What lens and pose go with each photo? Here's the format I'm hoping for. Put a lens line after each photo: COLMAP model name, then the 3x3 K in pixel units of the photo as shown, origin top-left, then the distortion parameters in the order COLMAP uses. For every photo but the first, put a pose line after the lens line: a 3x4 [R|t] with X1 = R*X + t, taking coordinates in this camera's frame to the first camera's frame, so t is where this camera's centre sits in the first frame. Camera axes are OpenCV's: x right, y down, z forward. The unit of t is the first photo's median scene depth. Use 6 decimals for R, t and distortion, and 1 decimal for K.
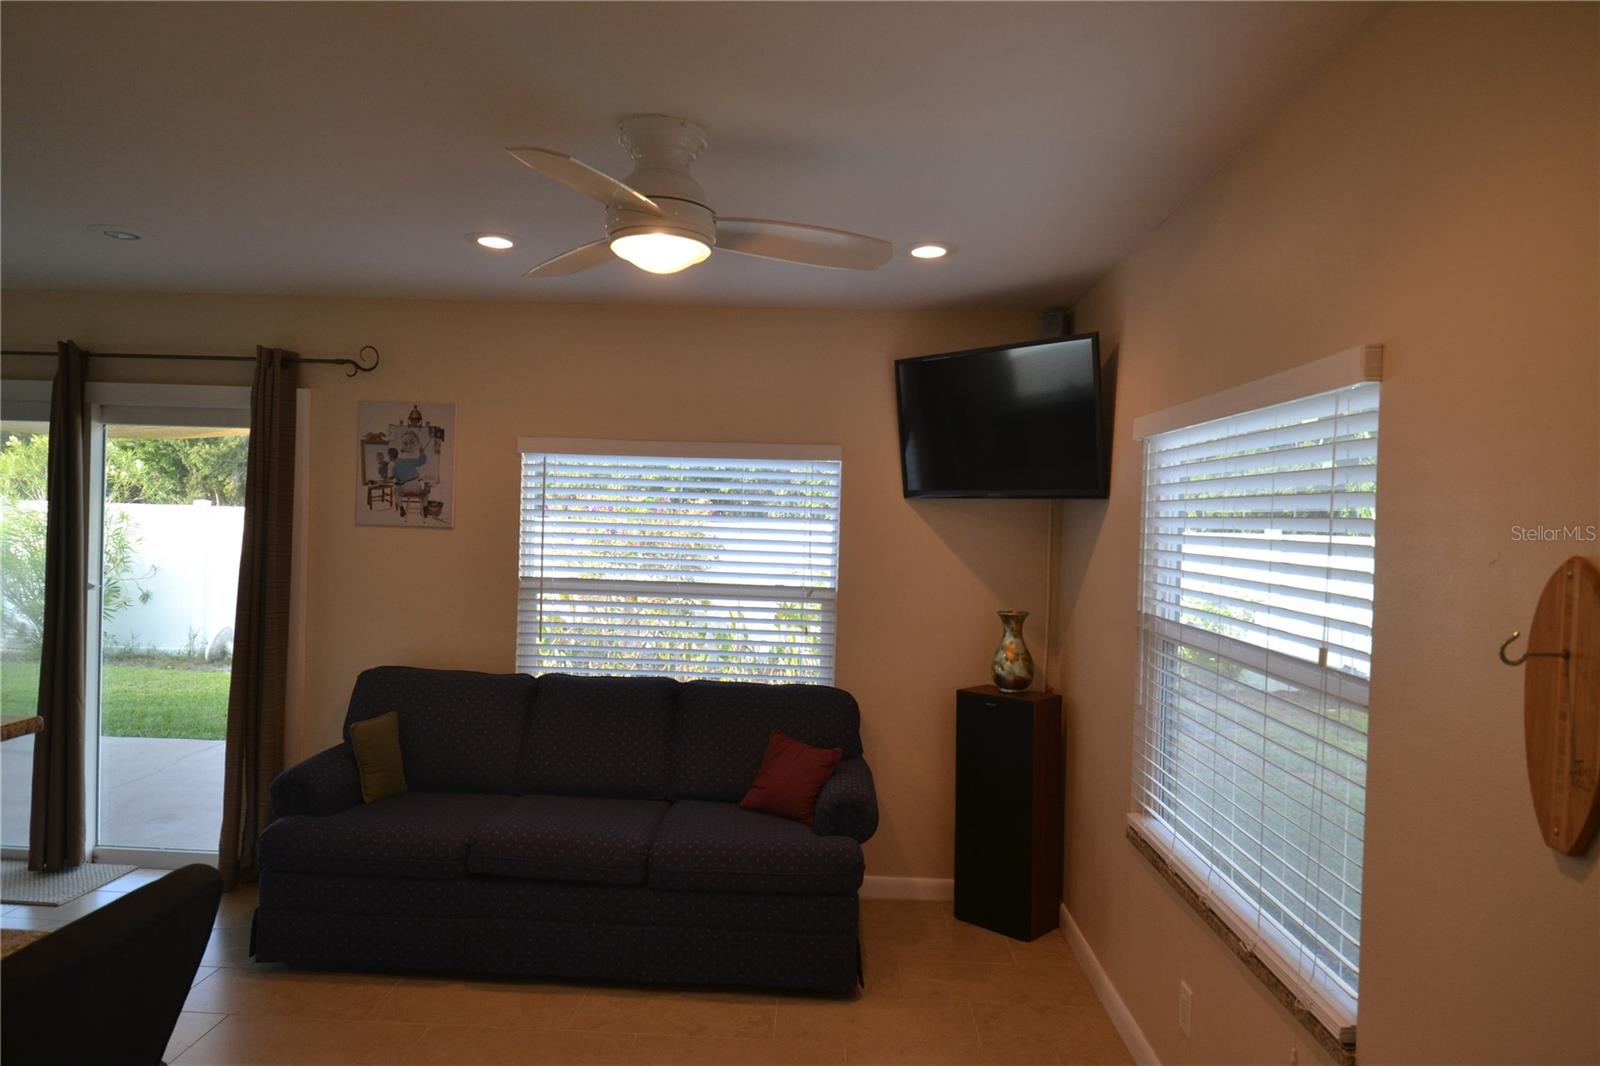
lens RADIAL K [[1027.9, 0, 795.1], [0, 1027.9, 532.4], [0, 0, 1]] dist [0.041246, -0.048654]
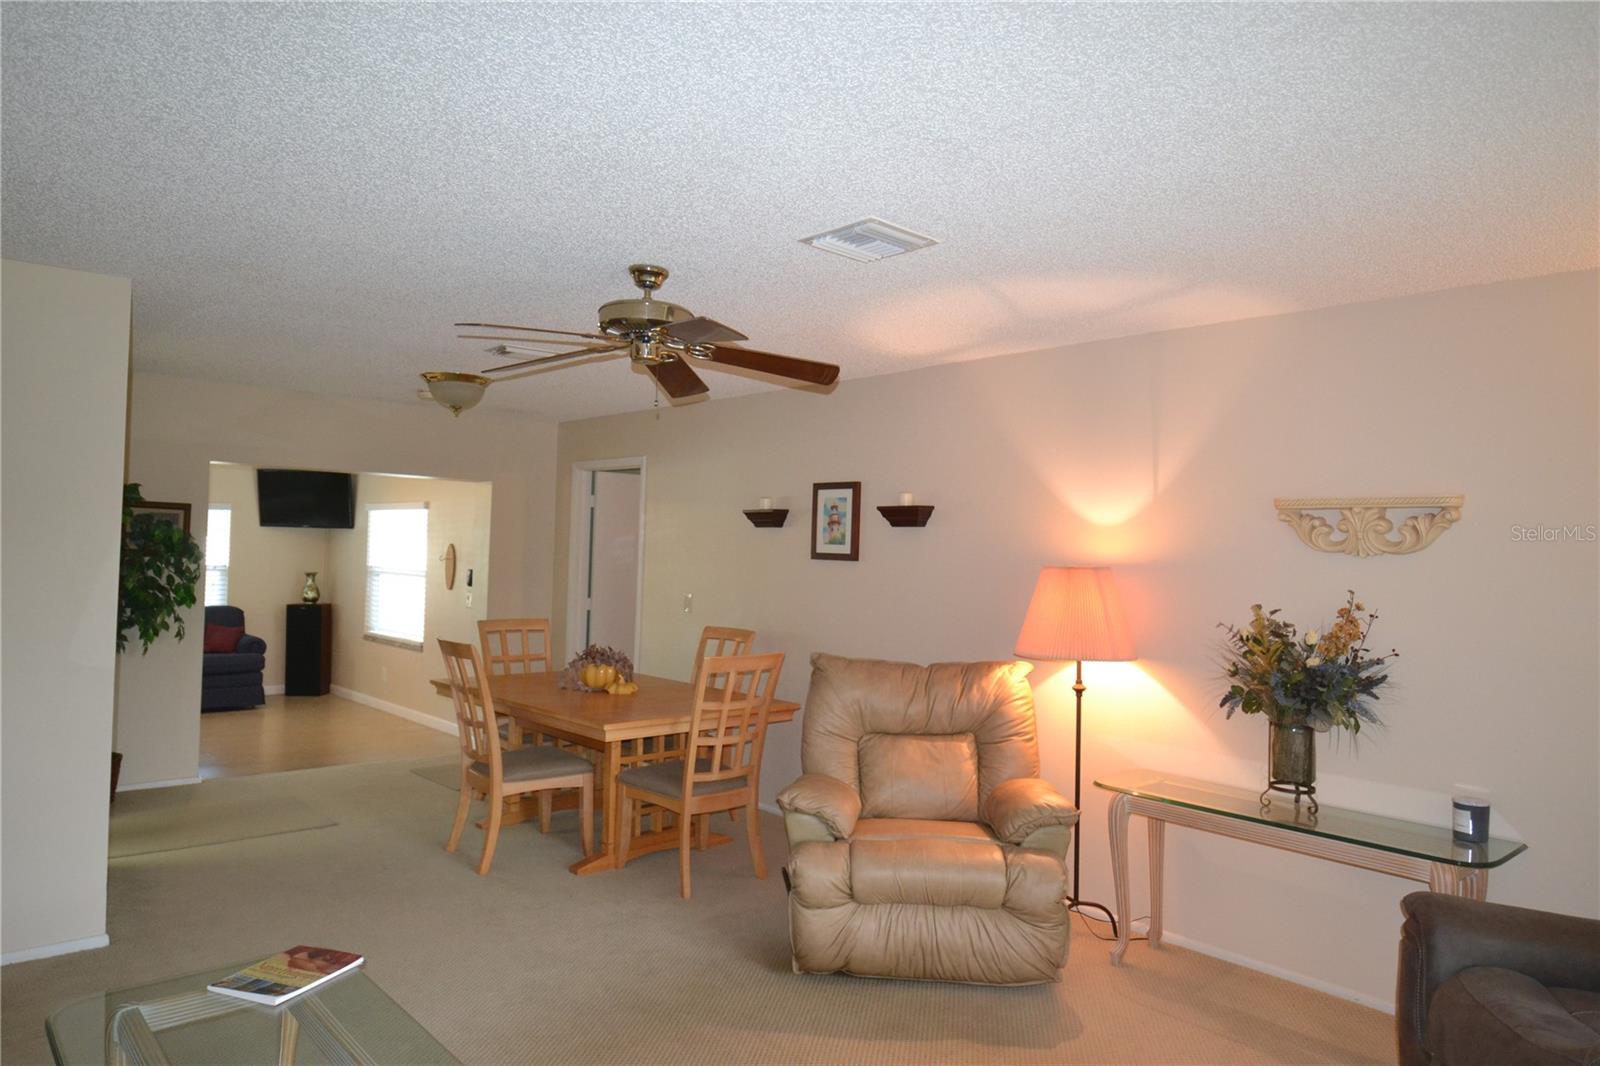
lens RADIAL K [[1027.9, 0, 793.6], [0, 1027.9, 533.8], [0, 0, 1]] dist [0.041246, -0.048654]
pose [[0.724747, -0.000530, 0.689015, -0.682874], [-0.001407, 0.999996, 0.002250, -0.023831], [-0.689013, -0.002600, 0.724744, -1.662284]]
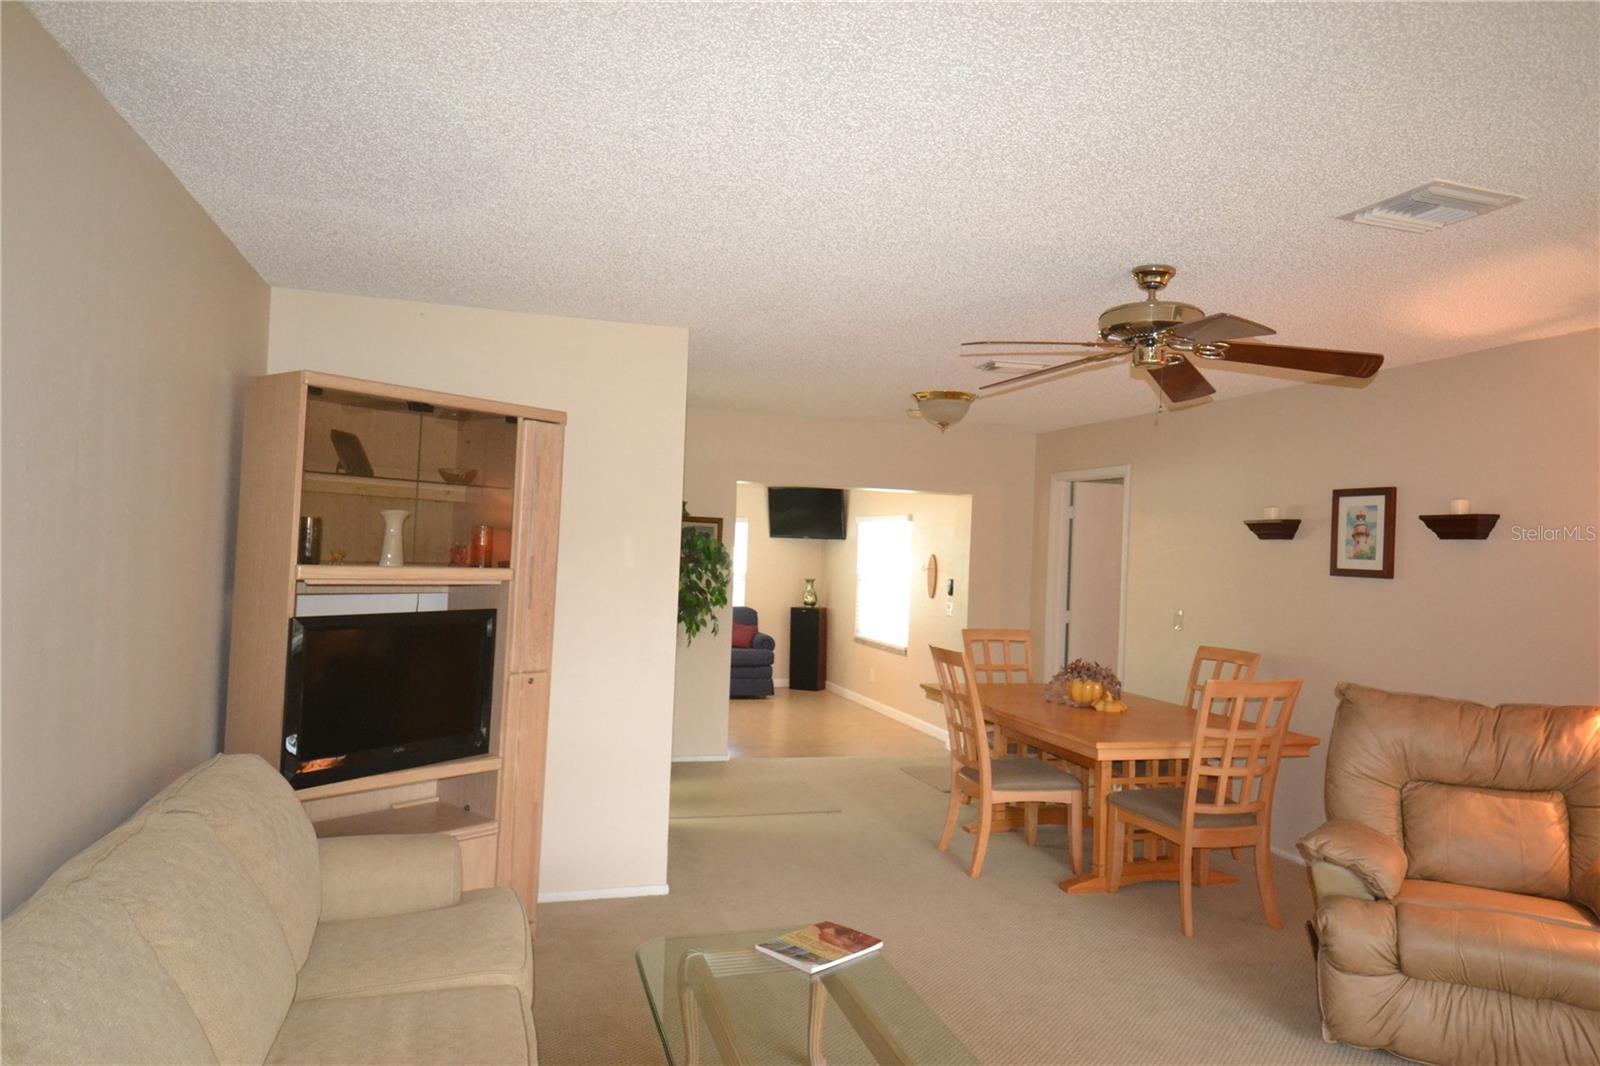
lens RADIAL K [[1027.9, 0, 798.1], [0, 1027.9, 533.9], [0, 0, 1]] dist [0.041246, -0.048654]
pose [[0.949084, 0.006733, 0.314951, -0.703466], [-0.004809, 0.999965, -0.006885, -0.024809], [-0.314986, 0.005019, 0.949083, -1.646923]]
